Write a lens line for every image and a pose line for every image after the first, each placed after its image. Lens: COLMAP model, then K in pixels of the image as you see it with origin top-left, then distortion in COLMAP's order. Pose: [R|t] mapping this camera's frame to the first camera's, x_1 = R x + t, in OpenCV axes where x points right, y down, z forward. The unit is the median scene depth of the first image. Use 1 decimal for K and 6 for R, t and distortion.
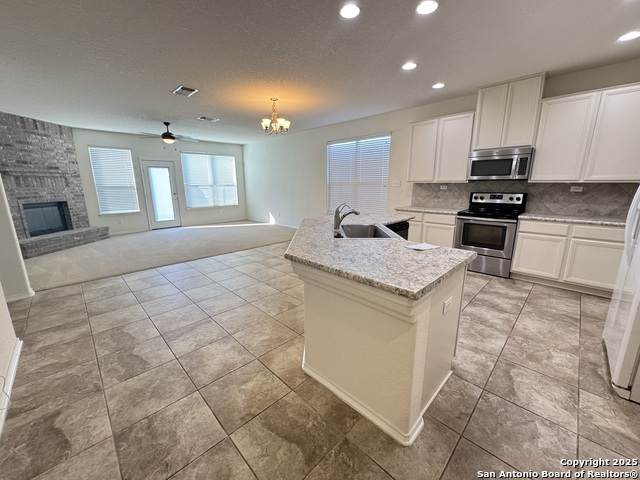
lens RADIAL K [[256.4, 0, 322.2], [0, 256.4, 237.7], [0, 0, 1]] dist [-0.000046, 0.000569]
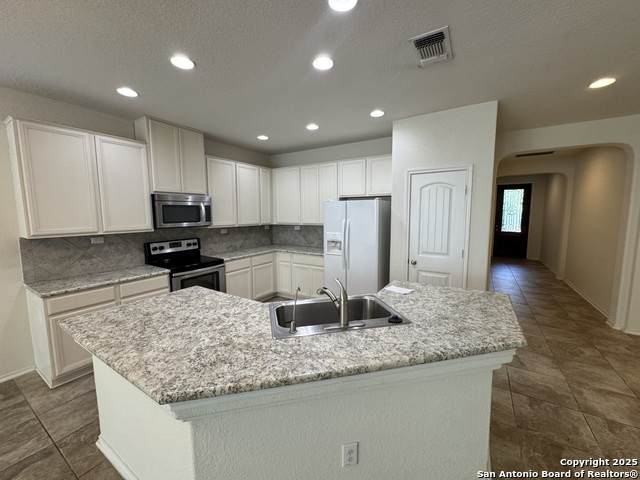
lens RADIAL K [[256.4, 0, 320.8], [0, 256.4, 238.4], [0, 0, 1]] dist [-0.000046, 0.000569]
pose [[-0.221974, -0.097773, 0.970138, -0.333988], [0.205831, 0.967840, 0.144637, -0.225077], [-0.953080, 0.231790, -0.194710, 0.747659]]
